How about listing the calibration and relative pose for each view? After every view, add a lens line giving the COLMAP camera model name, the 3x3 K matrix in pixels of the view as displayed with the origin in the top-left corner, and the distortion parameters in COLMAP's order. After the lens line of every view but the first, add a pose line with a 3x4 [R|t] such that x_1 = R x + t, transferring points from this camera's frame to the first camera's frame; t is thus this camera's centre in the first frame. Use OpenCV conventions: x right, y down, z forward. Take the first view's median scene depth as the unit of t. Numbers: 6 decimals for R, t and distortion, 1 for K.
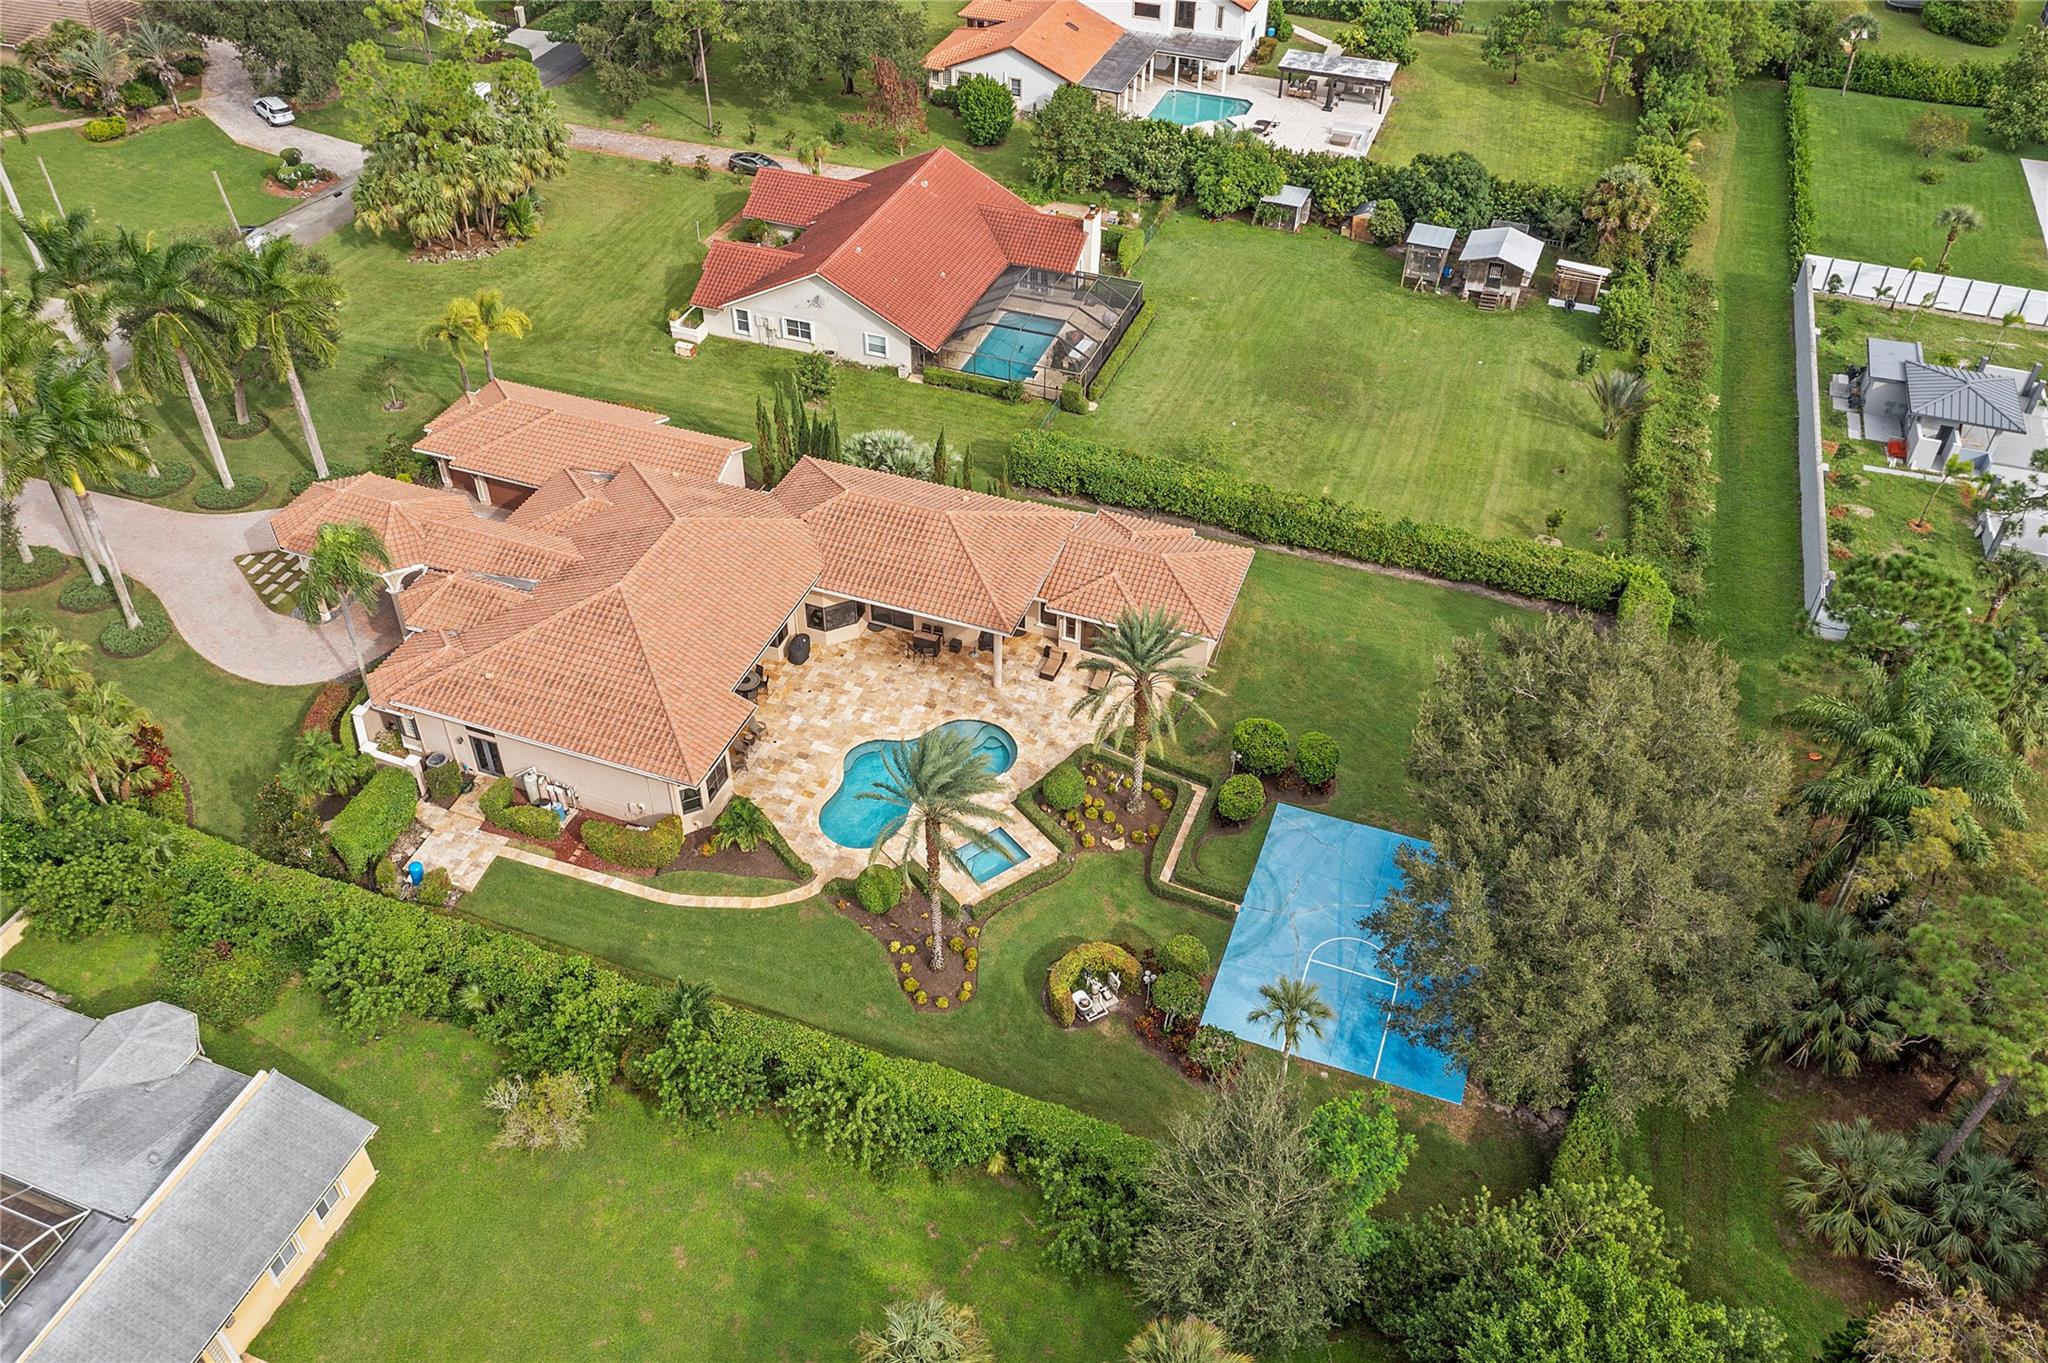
lens RADIAL K [[1654.7, 0, 1033.9], [0, 1654.7, 667.5], [0, 0, 1]] dist [-0.013381, 0.015446]
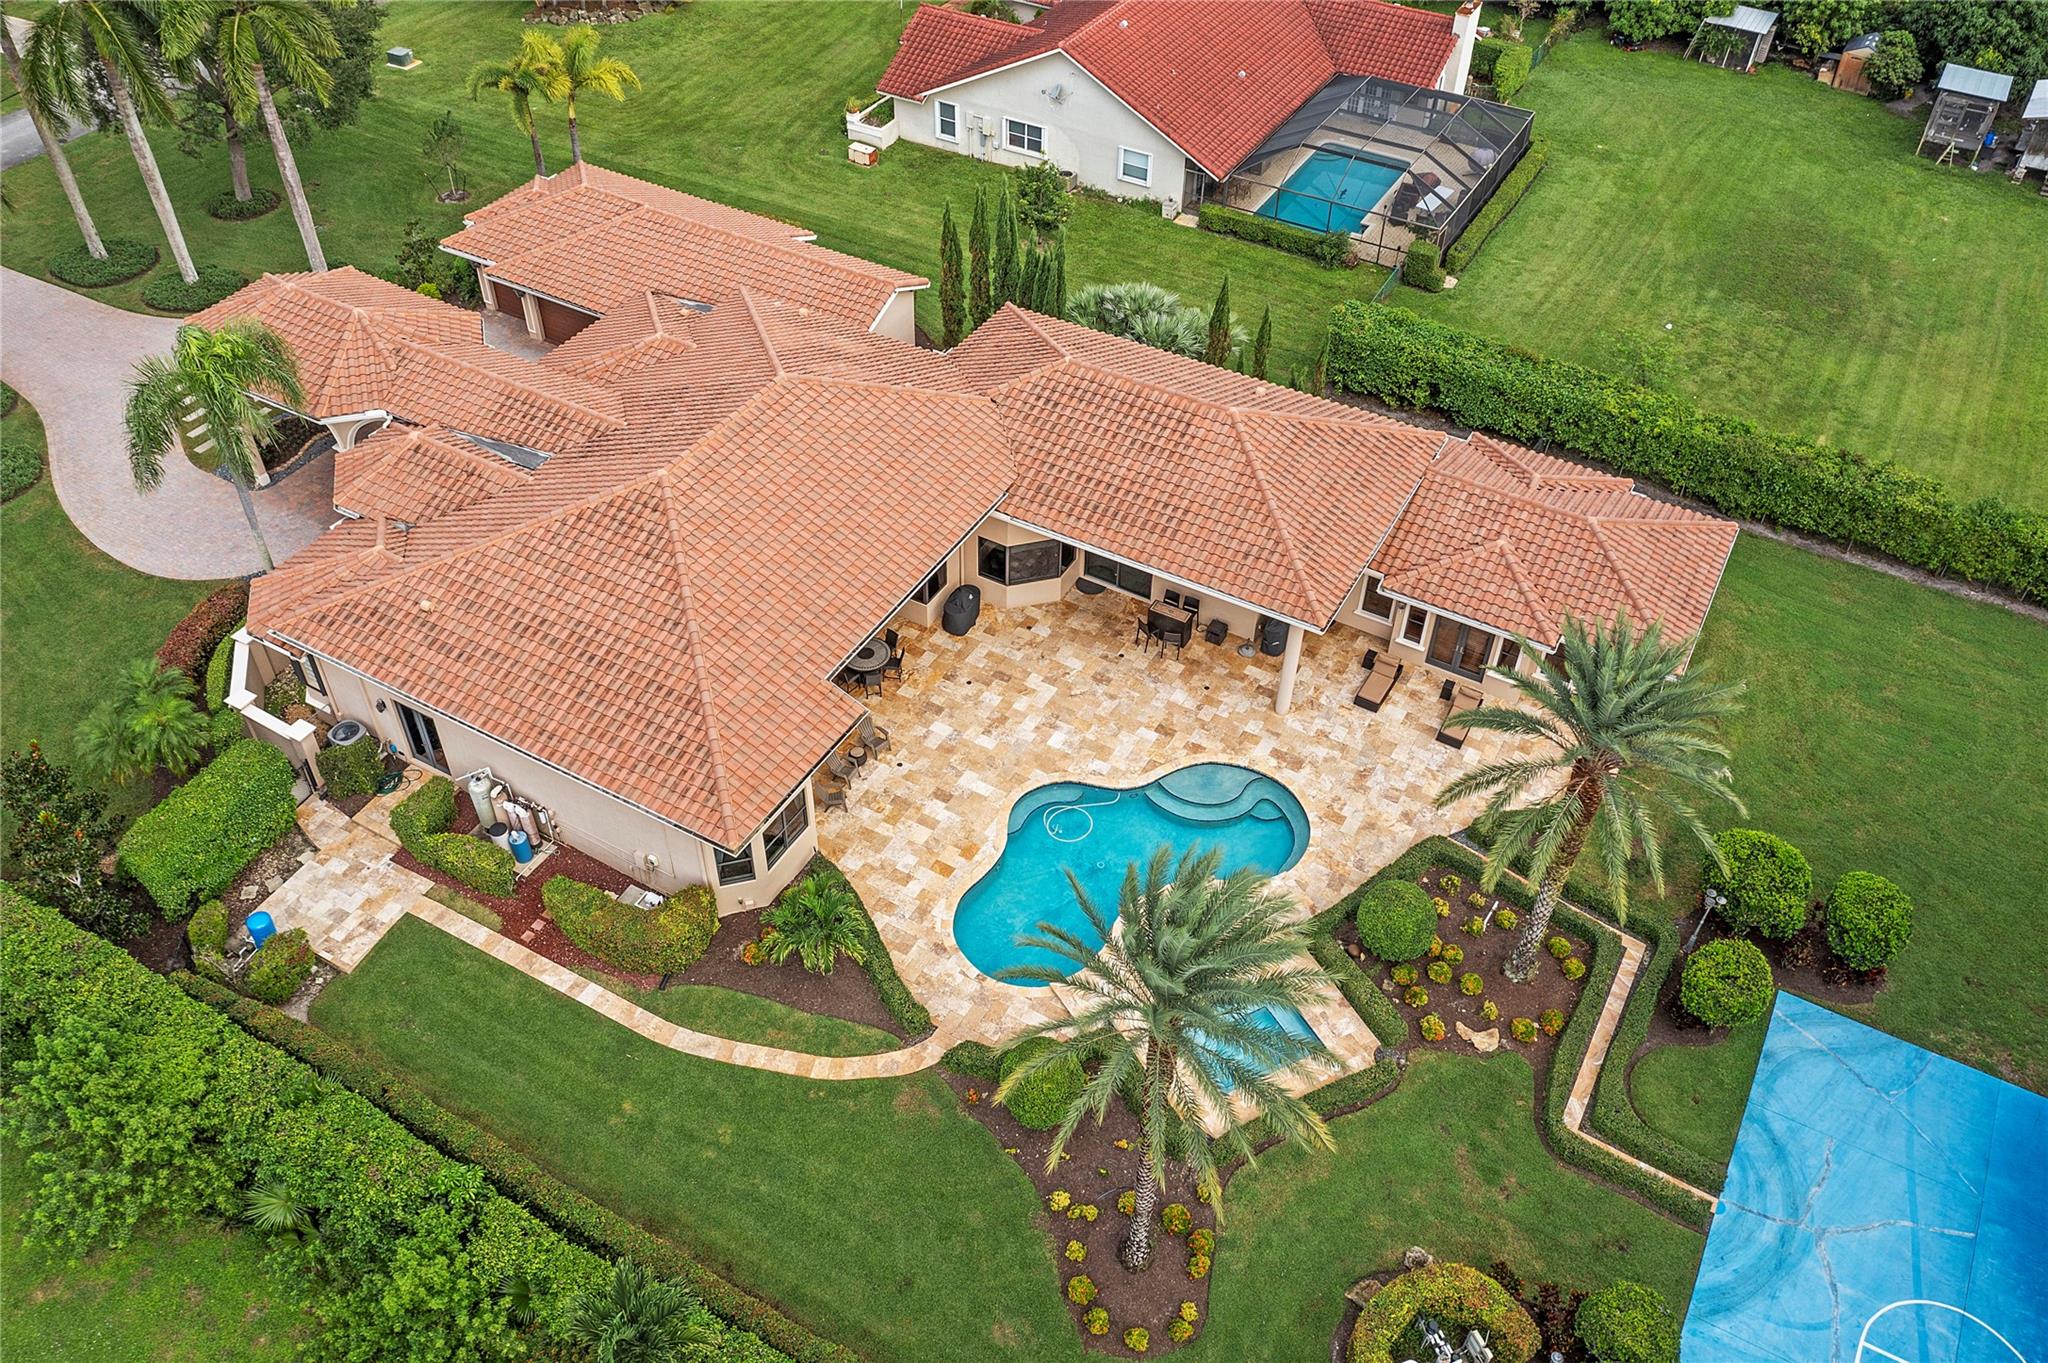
lens RADIAL K [[1654.7, 0, 1022.2], [0, 1654.7, 670.8], [0, 0, 1]] dist [-0.013381, 0.015446]
pose [[0.985564, 0.115383, -0.123897, -0.041458], [-0.110134, 0.992736, 0.048437, -0.020970], [0.128586, -0.034092, 0.991112, 0.398547]]
